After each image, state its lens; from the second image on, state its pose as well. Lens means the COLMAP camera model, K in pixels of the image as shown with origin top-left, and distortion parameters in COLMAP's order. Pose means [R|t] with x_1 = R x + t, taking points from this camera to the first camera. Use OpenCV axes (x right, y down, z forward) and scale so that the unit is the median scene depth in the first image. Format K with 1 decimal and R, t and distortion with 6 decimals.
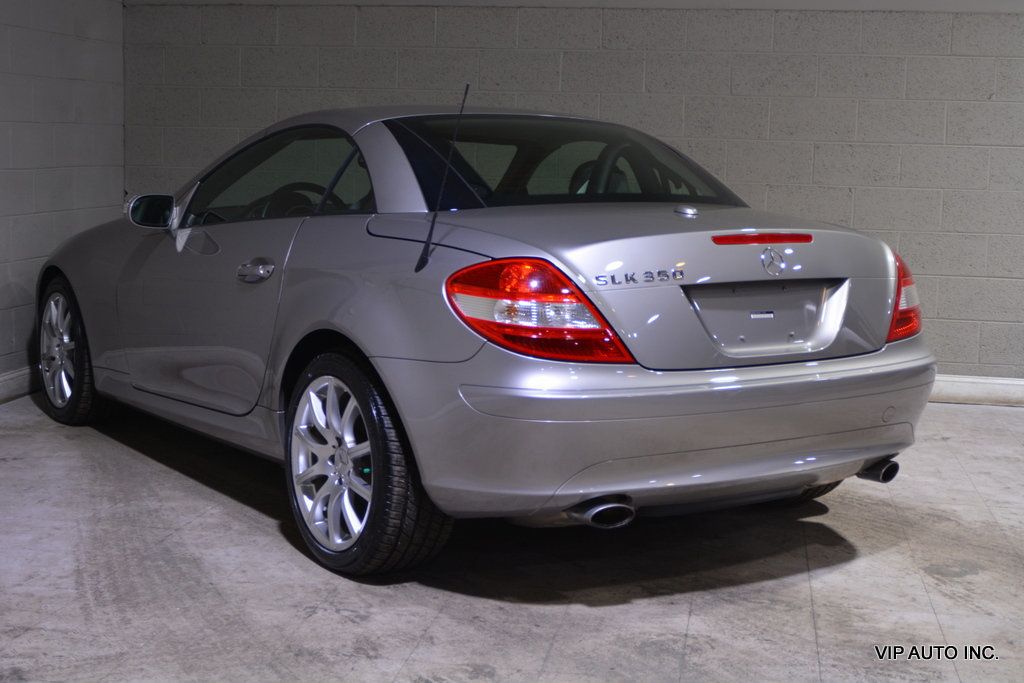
lens RADIAL K [[1467.1, 0, 512.0], [0, 1467.1, 341.5], [0, 0, 1]] dist [-0.046611, 0.024408]
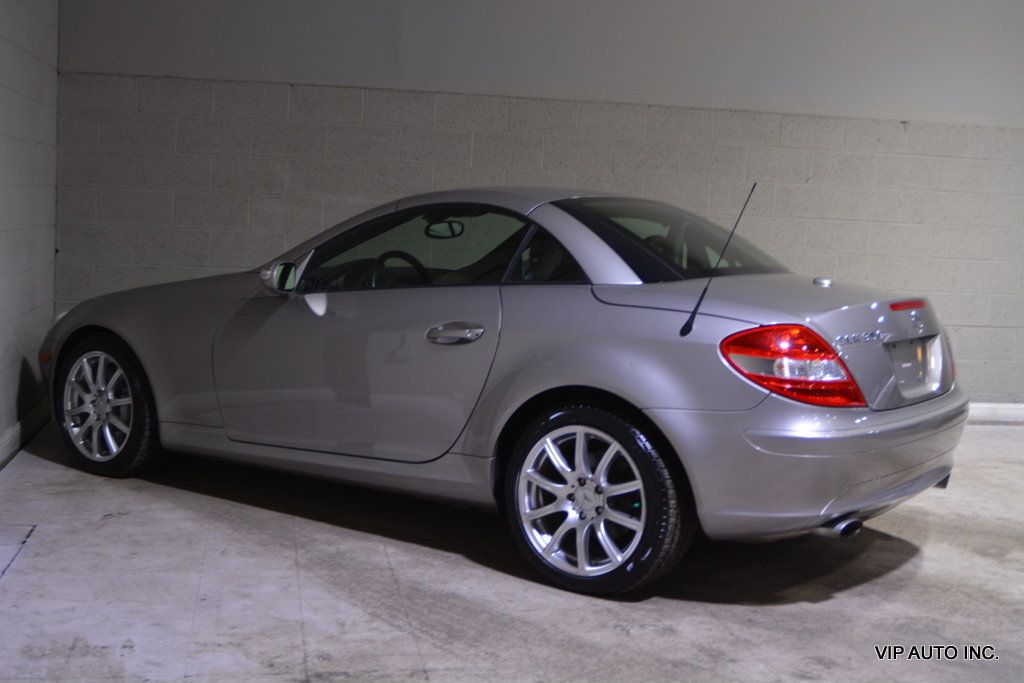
lens RADIAL K [[1289.6, 0, 512.0], [0, 1289.6, 341.5], [0, 0, 1]] dist [-0.045817, -0.033899]
pose [[0.938656, -0.019419, 0.344306, -0.356928], [0.025843, 0.999567, -0.014078, -0.020524], [-0.343884, 0.022113, 0.938752, 0.040574]]
